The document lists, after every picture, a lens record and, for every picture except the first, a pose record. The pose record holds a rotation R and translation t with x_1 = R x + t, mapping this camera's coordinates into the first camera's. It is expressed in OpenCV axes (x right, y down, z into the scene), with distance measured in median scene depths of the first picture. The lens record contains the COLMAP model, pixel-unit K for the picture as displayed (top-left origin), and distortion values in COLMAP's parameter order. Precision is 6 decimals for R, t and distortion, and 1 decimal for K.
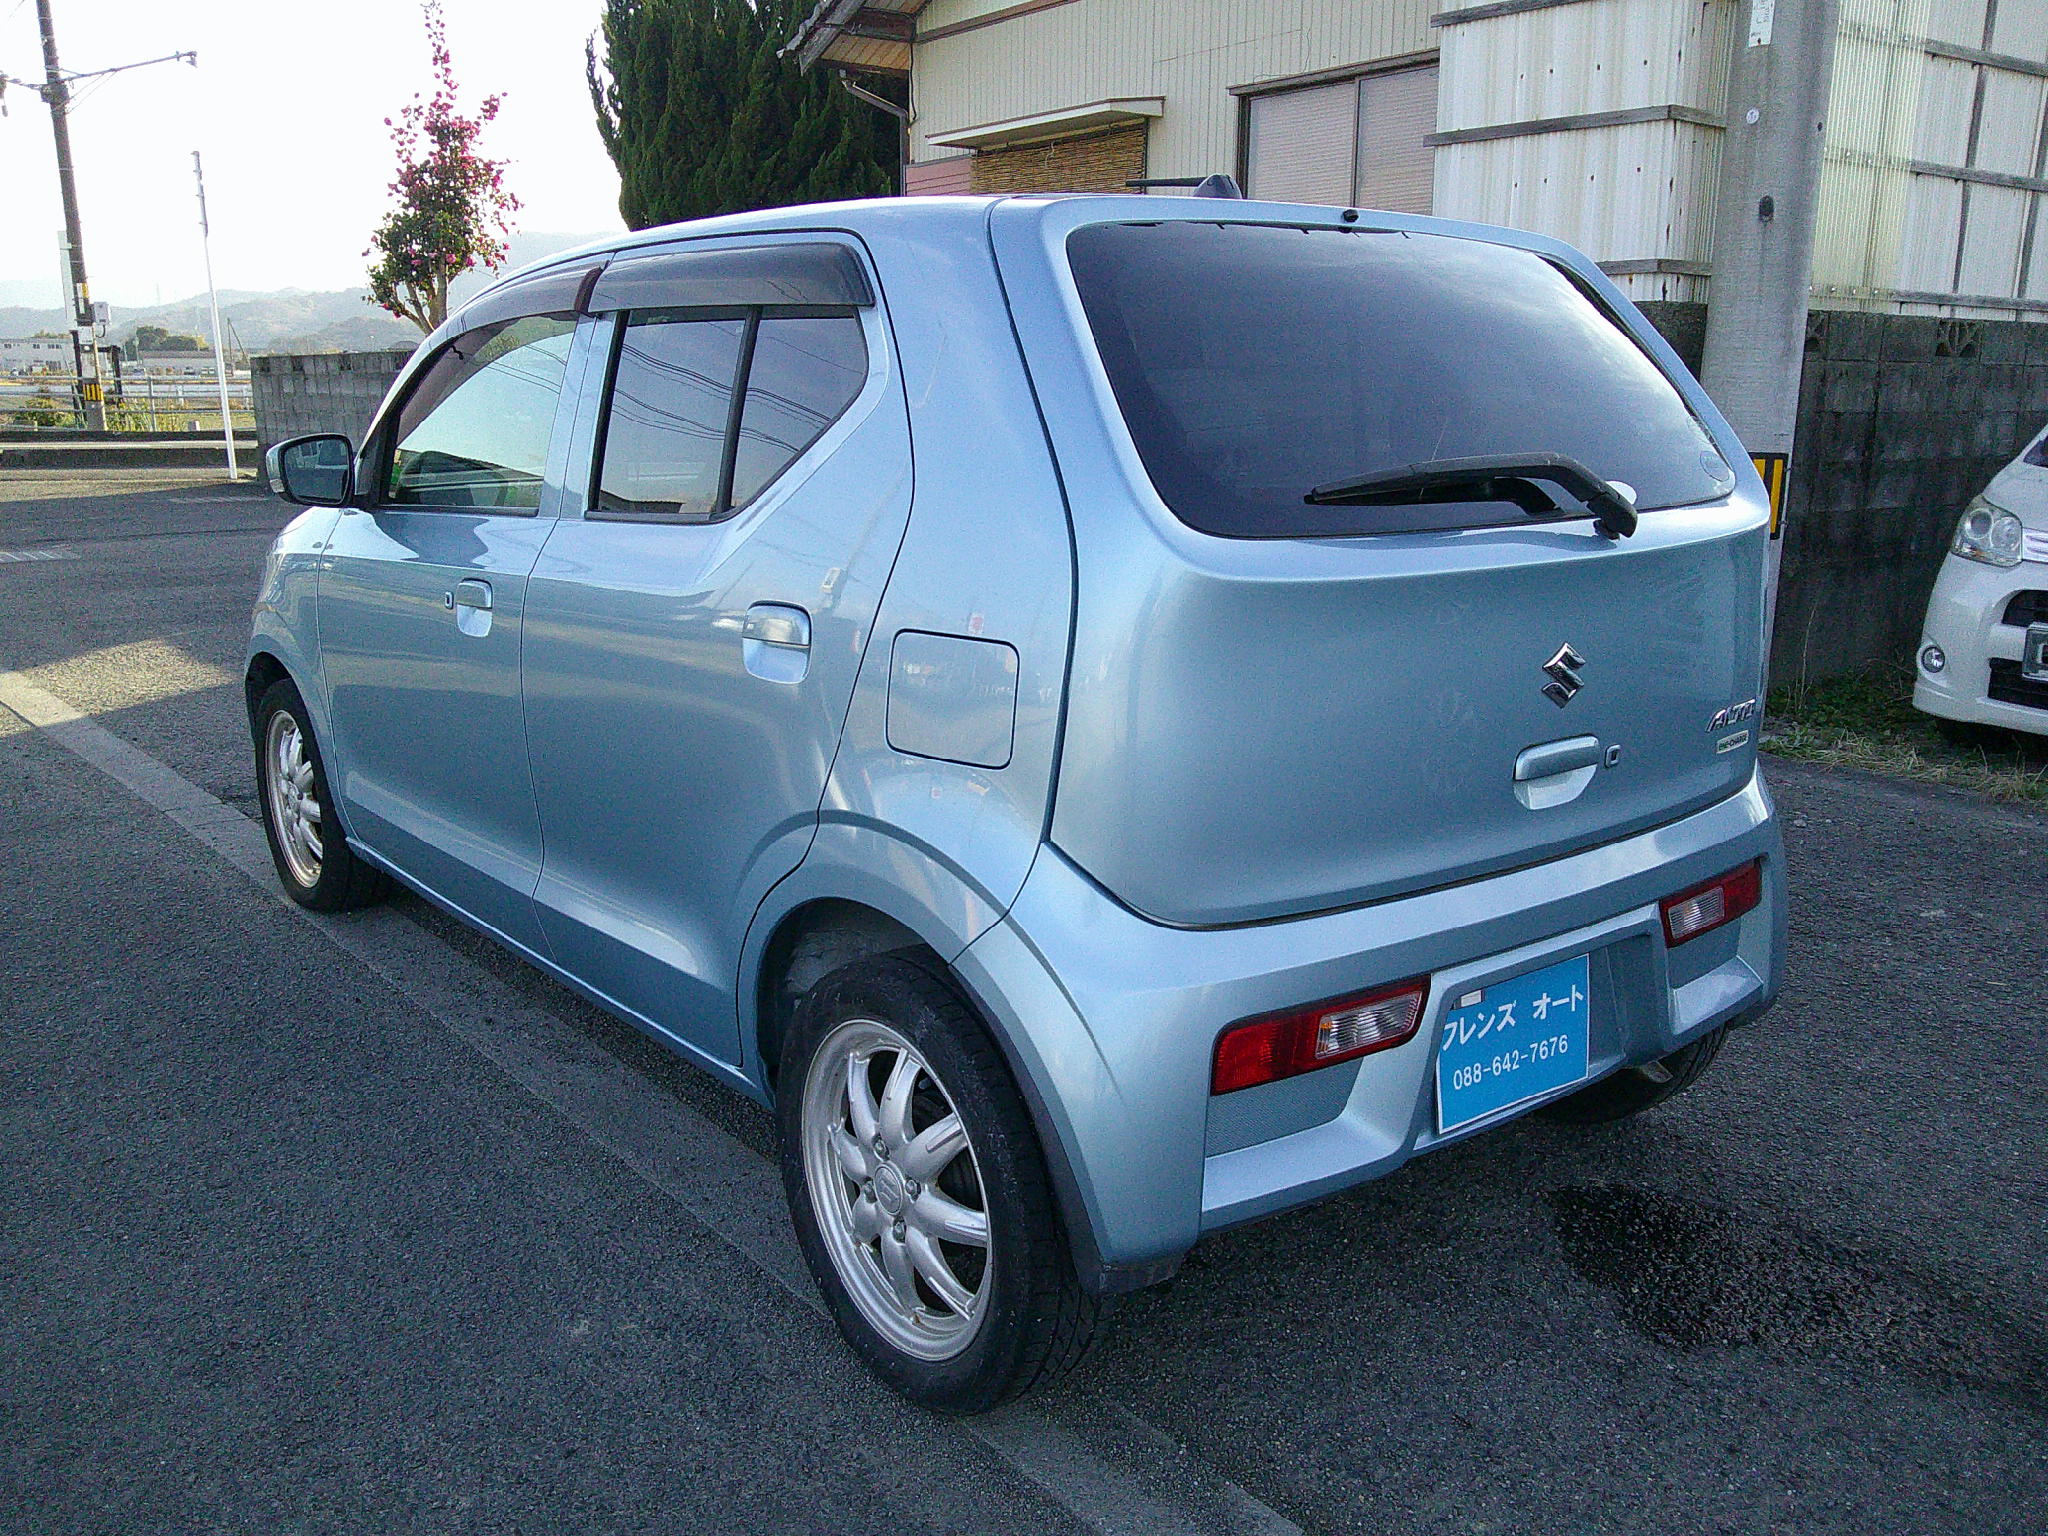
lens RADIAL K [[1710.4, 0, 1004.5], [0, 1710.4, 778.0], [0, 0, 1]] dist [-0.005017, 0.002509]
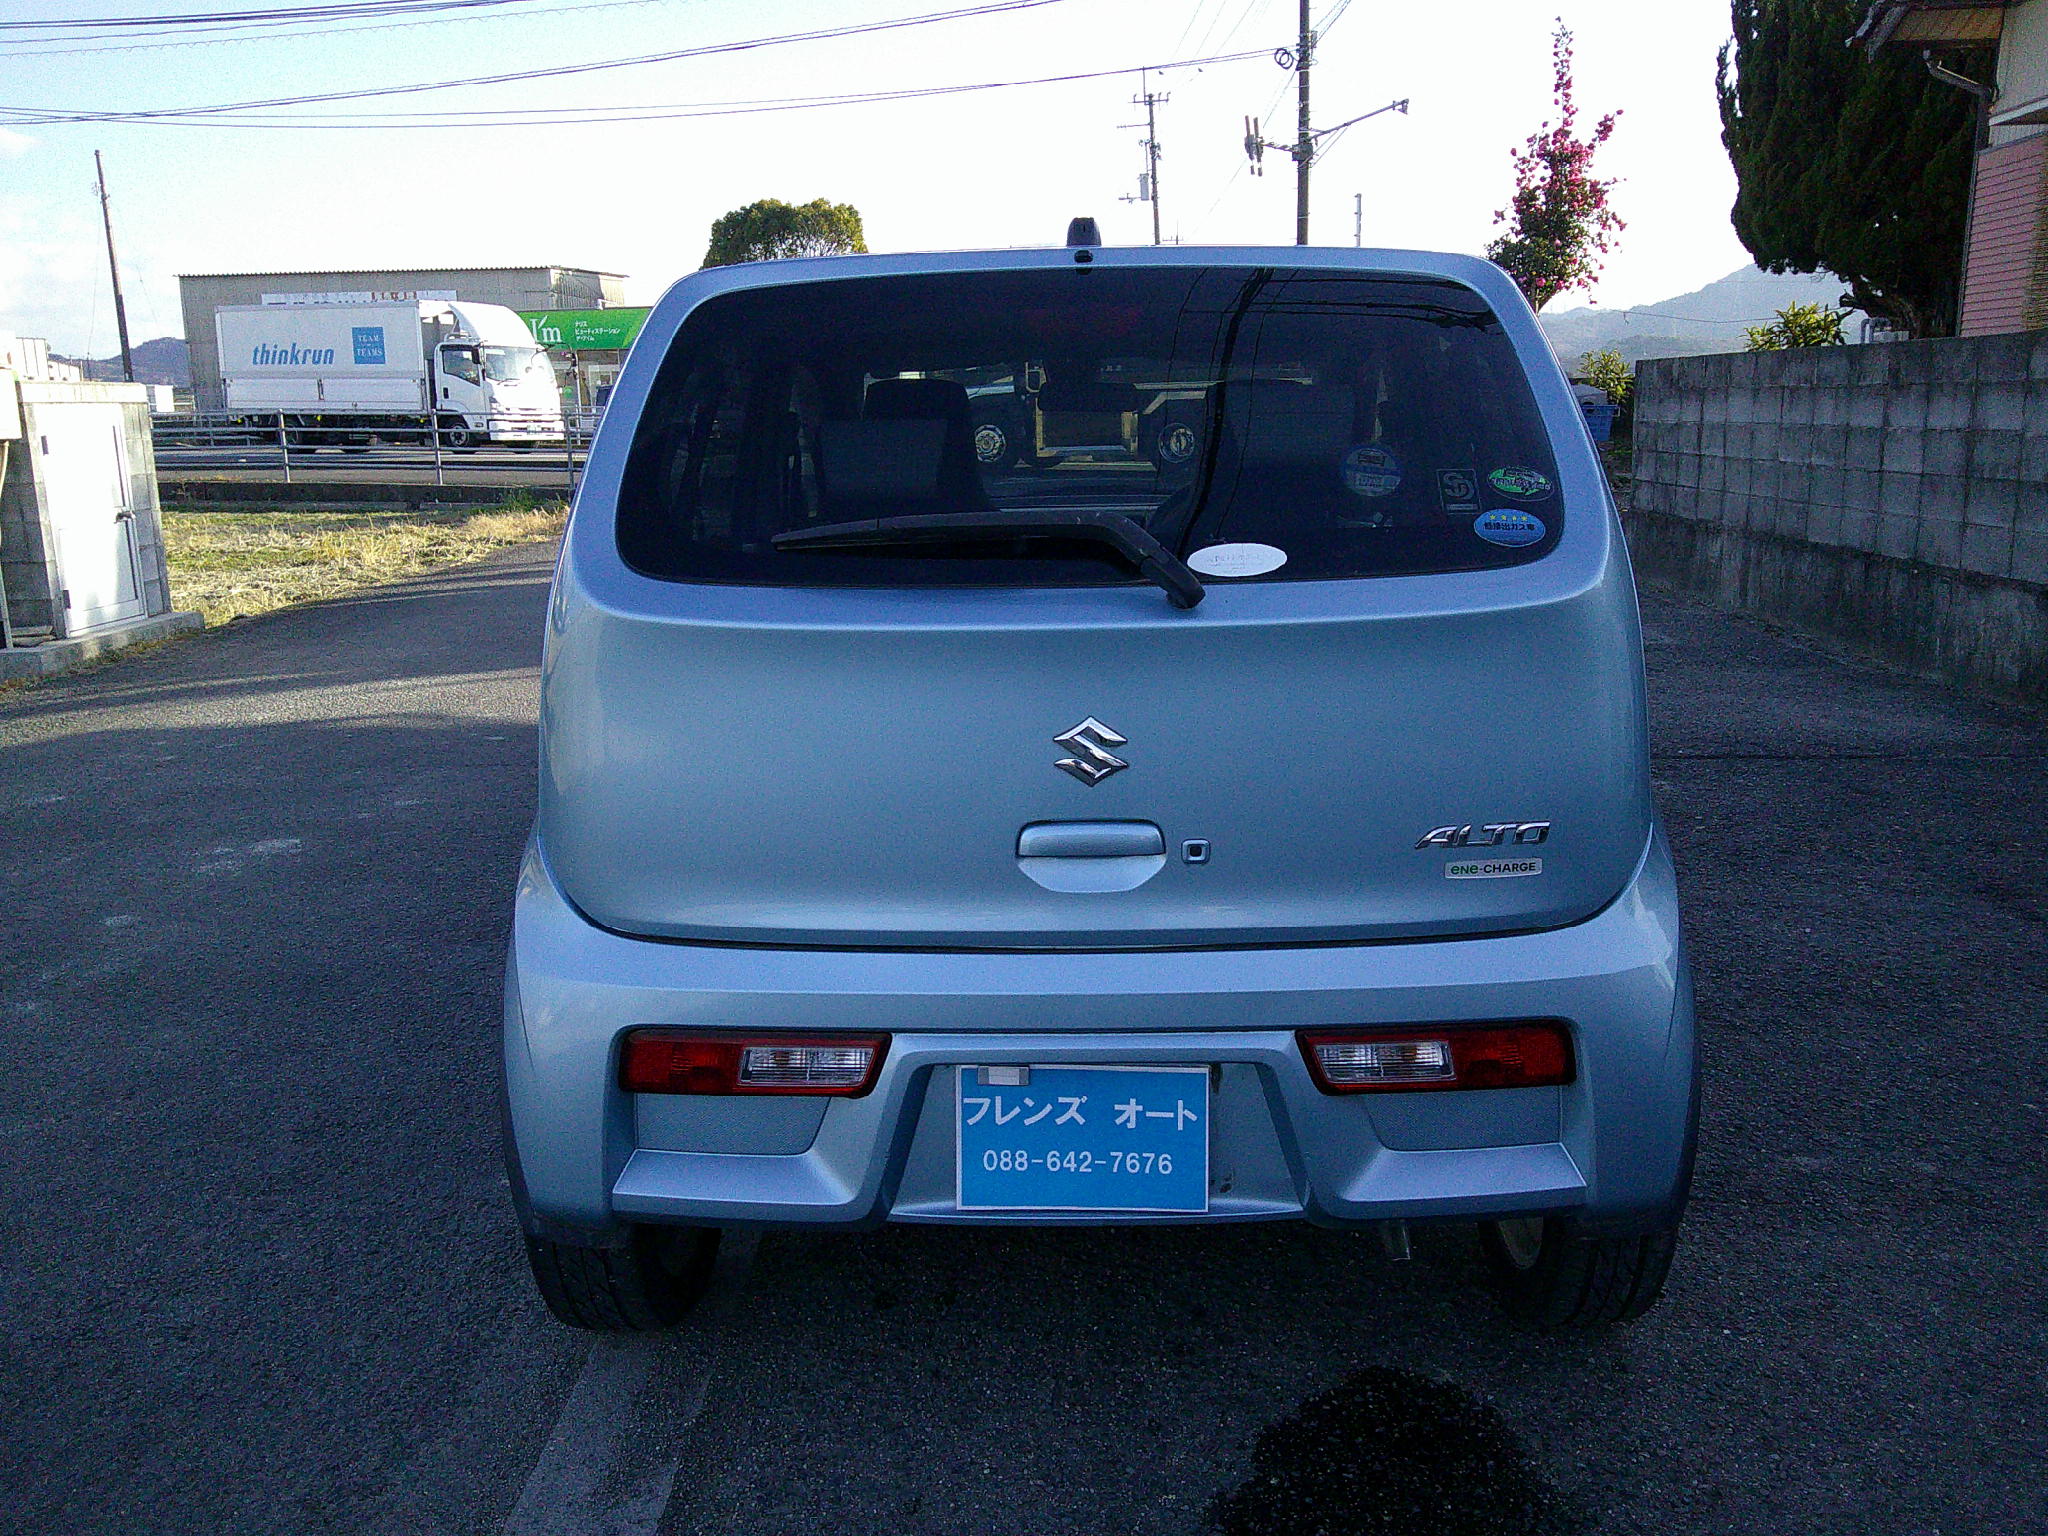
lens RADIAL K [[1710.4, 0, 1028.3], [0, 1710.4, 768.6], [0, 0, 1]] dist [-0.005017, 0.002509]
pose [[0.777862, 0.122756, -0.616328, 0.108007], [-0.131956, 0.990777, 0.030797, -0.009178], [0.614425, 0.057373, 0.786887, 0.032243]]
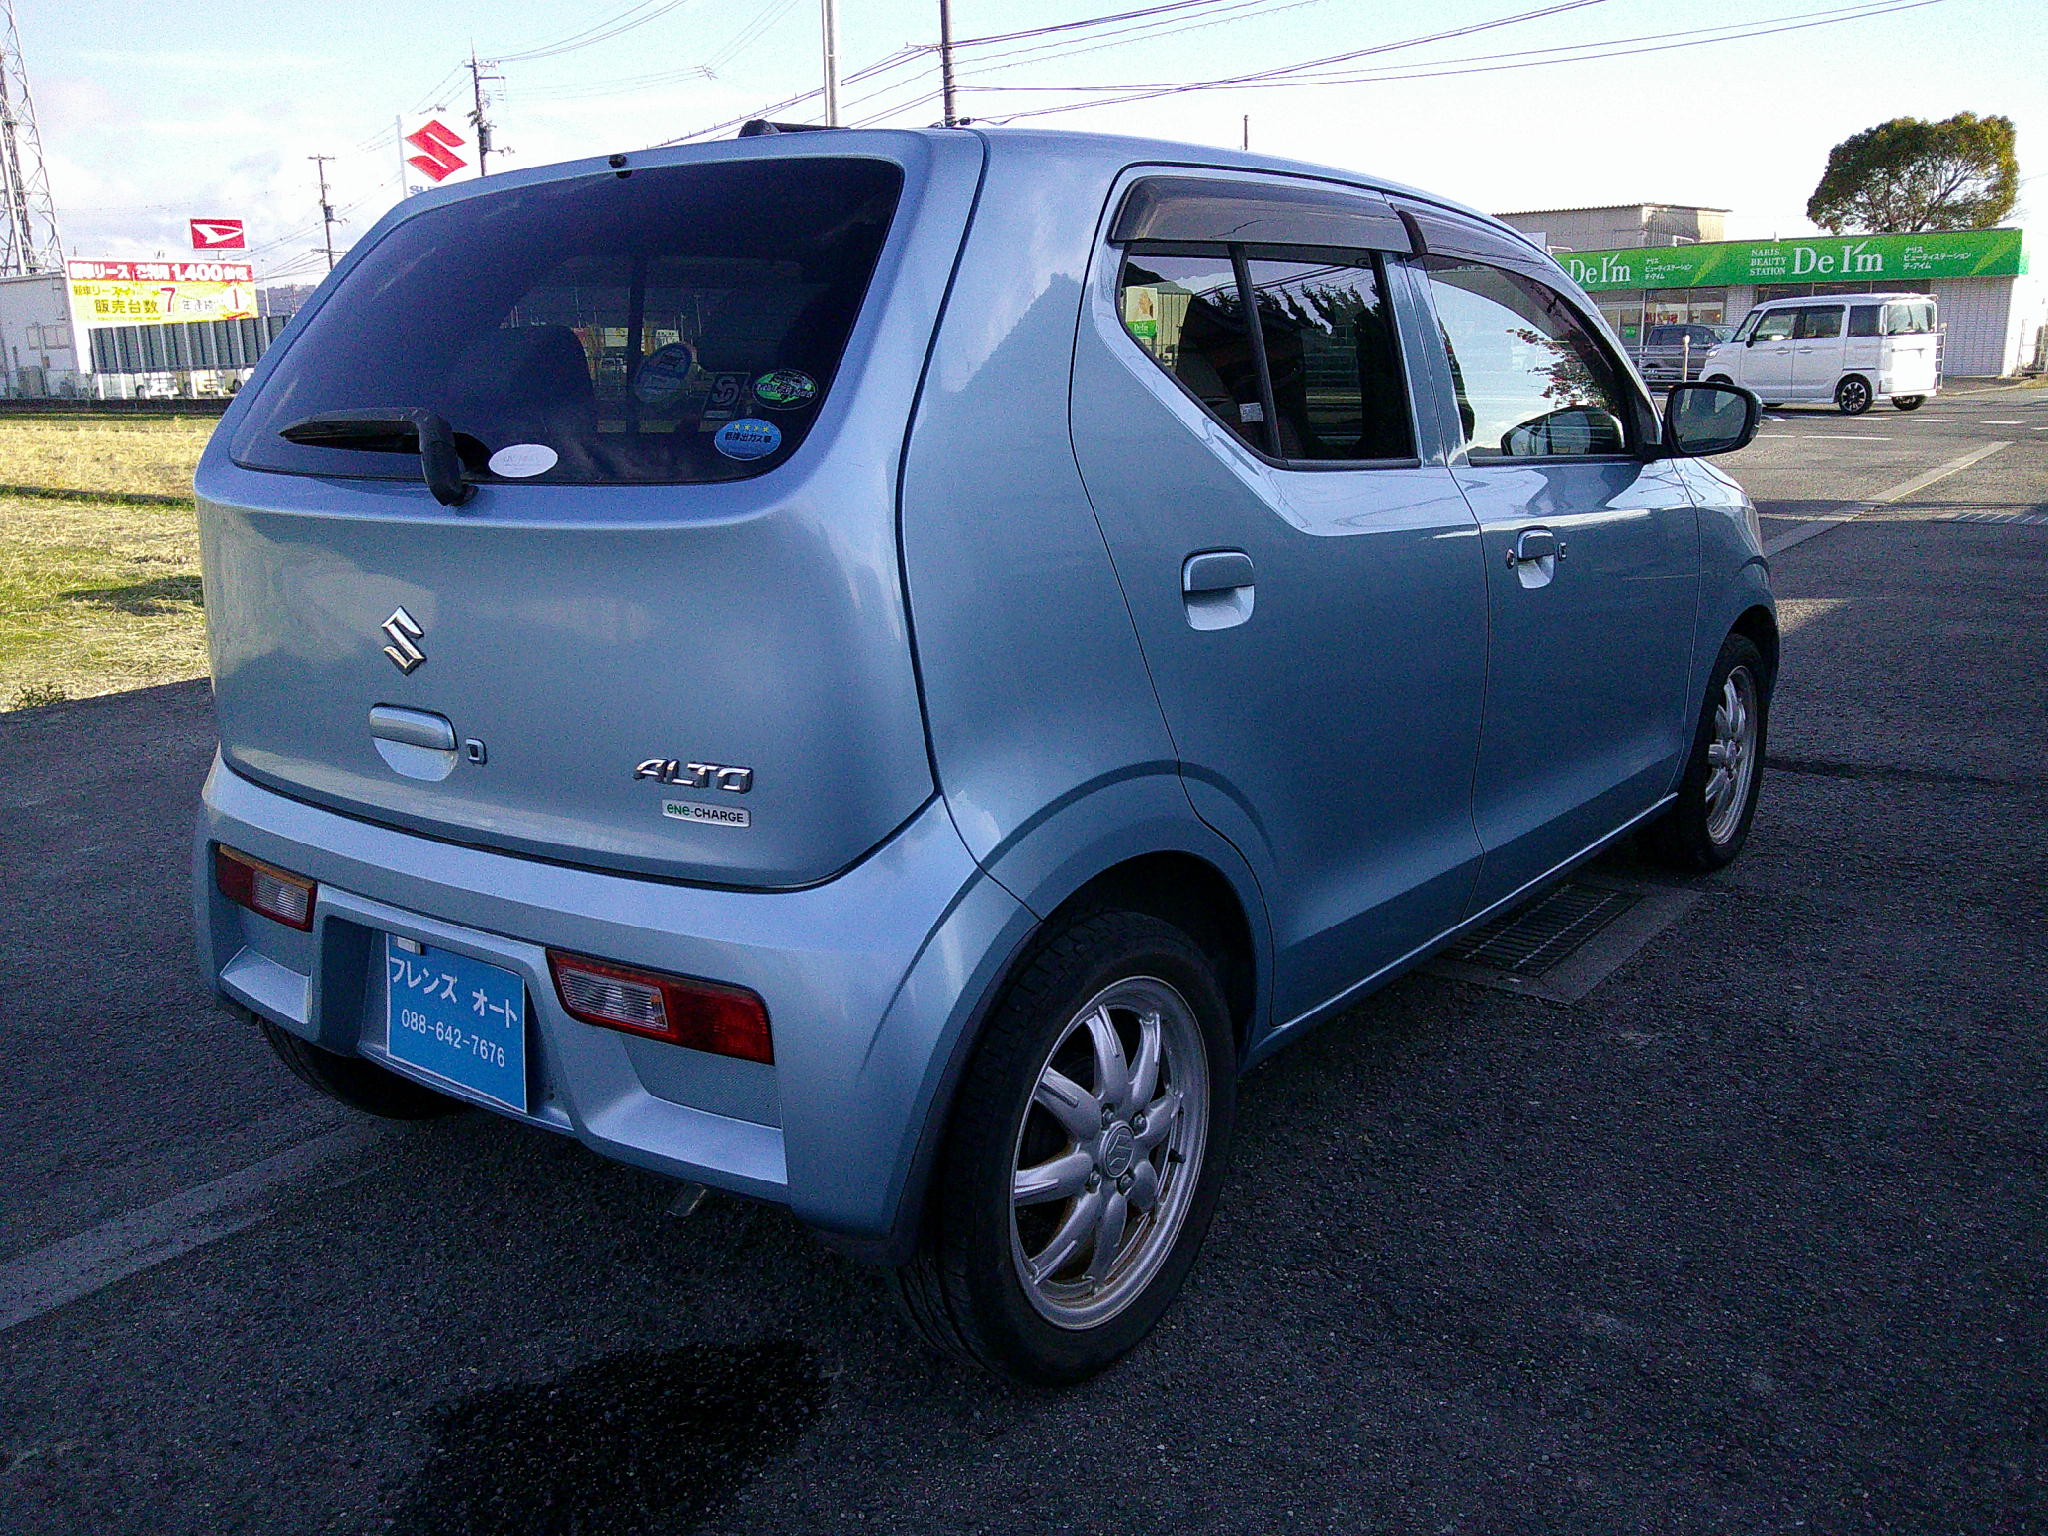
lens RADIAL K [[1710.4, 0, 1084.2], [0, 1710.4, 782.8], [0, 0, 1]] dist [-0.005017, 0.002509]
pose [[0.296369, 0.225844, -0.927987, 0.167529], [-0.205315, 0.963988, 0.169035, -0.027838], [0.932744, 0.140433, 0.332065, 0.130781]]
